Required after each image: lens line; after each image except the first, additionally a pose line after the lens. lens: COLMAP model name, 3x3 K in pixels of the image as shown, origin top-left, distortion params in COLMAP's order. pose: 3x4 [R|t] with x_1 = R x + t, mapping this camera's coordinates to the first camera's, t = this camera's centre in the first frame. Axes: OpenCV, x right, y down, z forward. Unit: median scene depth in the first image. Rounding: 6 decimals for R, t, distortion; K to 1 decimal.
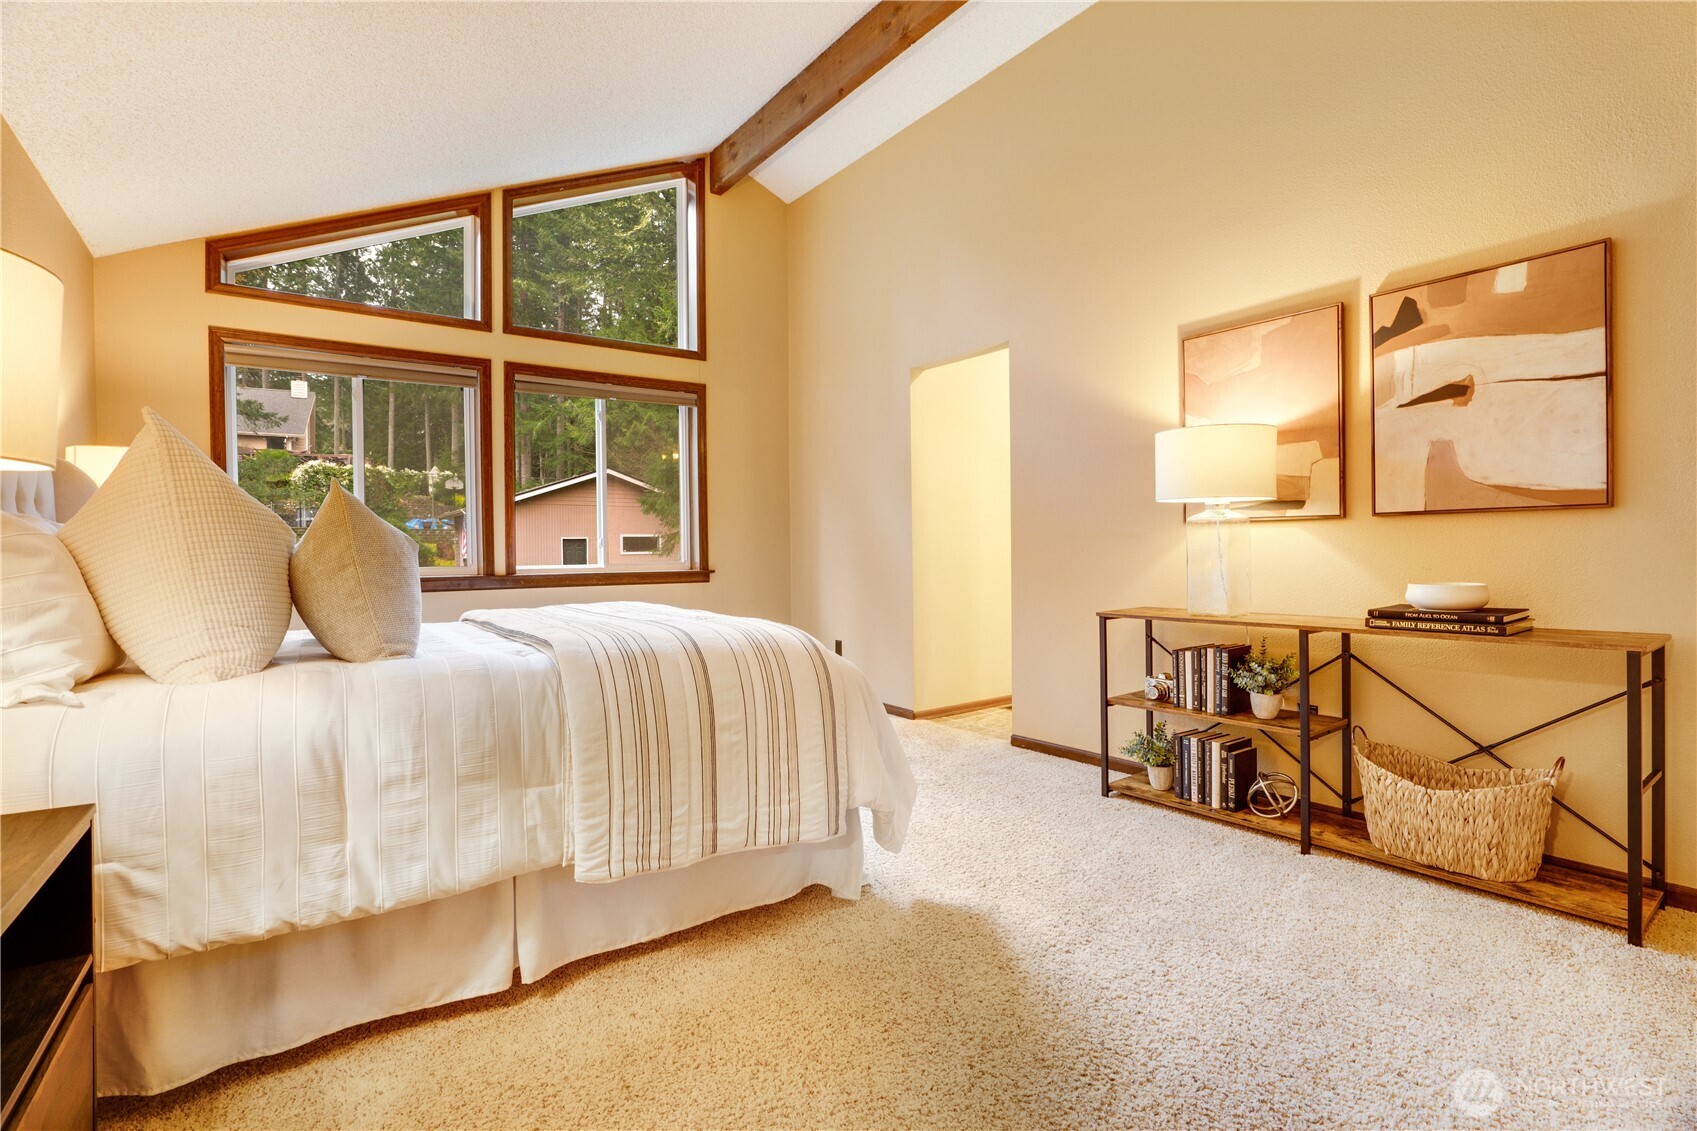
lens RADIAL K [[790.0, 0, 839.9], [0, 790.0, 564.0], [0, 0, 1]] dist [-0.063532, 0.027025]
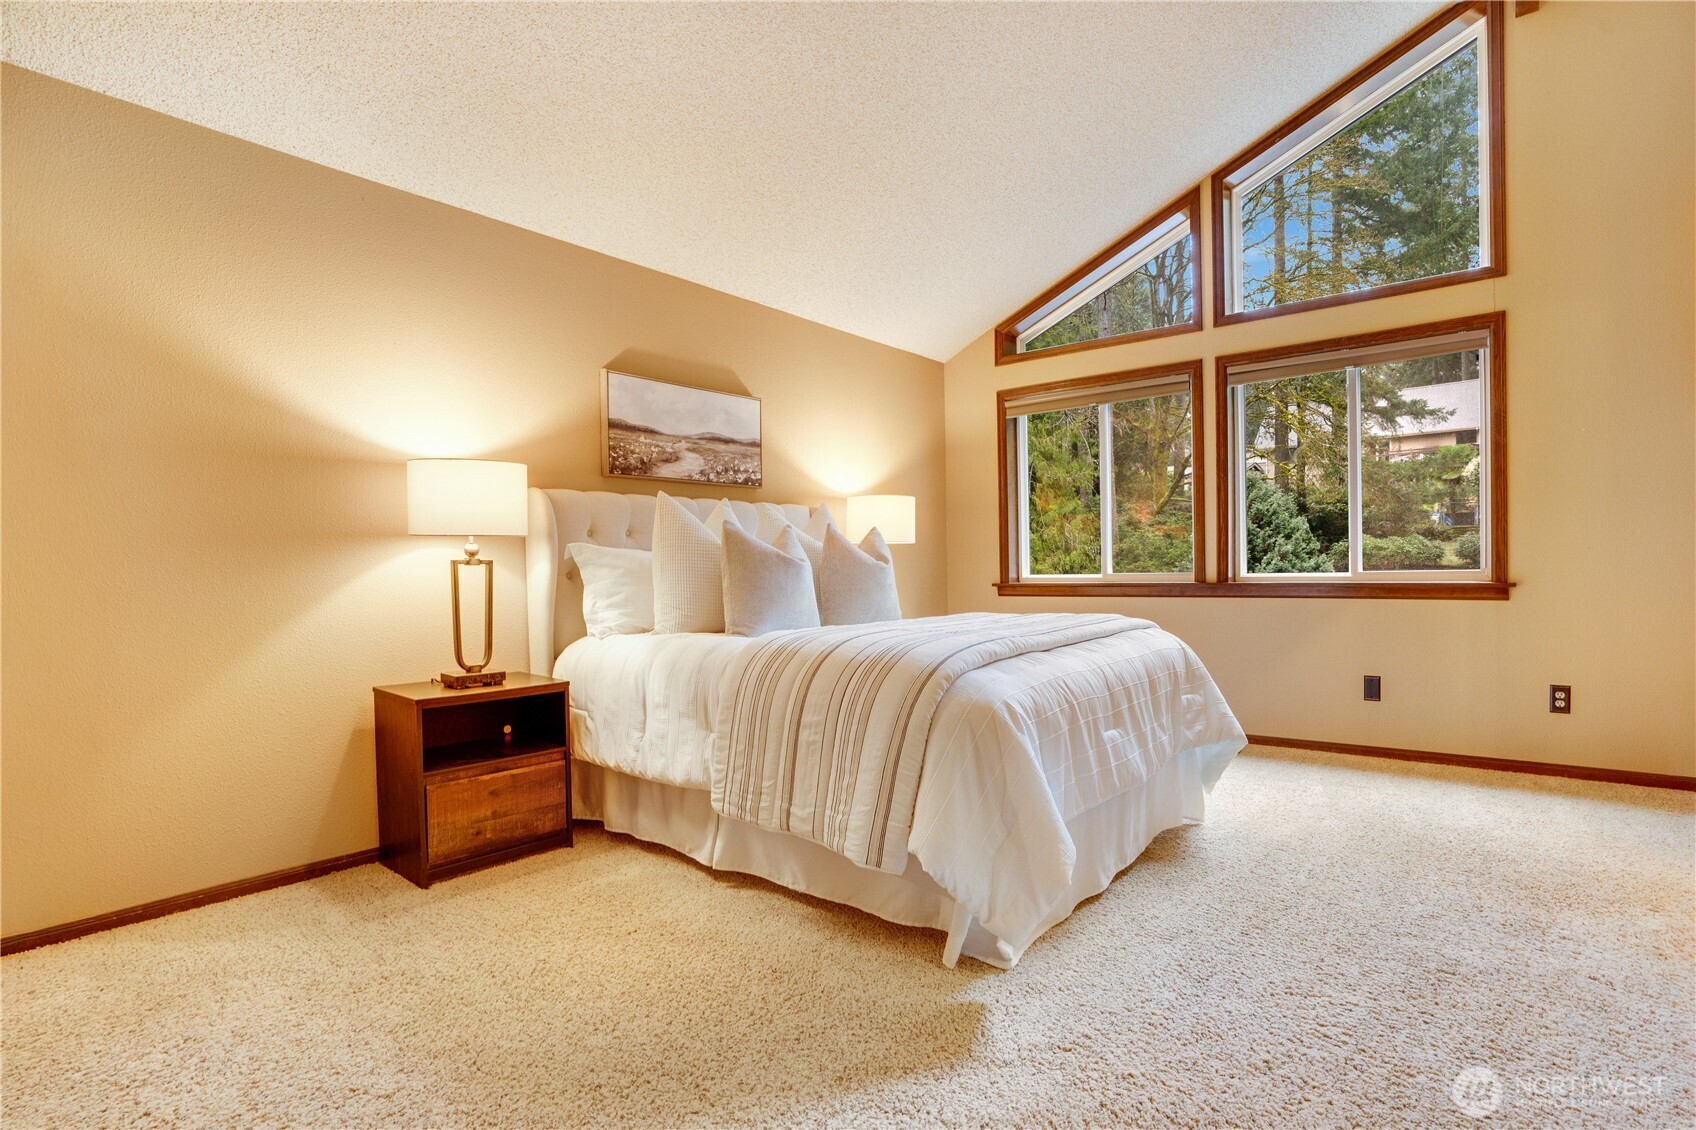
lens RADIAL K [[809.3, 0, 848.0], [0, 809.3, 588.0], [0, 0, 1]] dist [-0.063904, 0.025148]
pose [[0.259773, 0.031241, -0.965164, 0.904154], [-0.002396, 0.999494, 0.031707, -0.020820], [0.965667, -0.005924, 0.259717, 0.716753]]
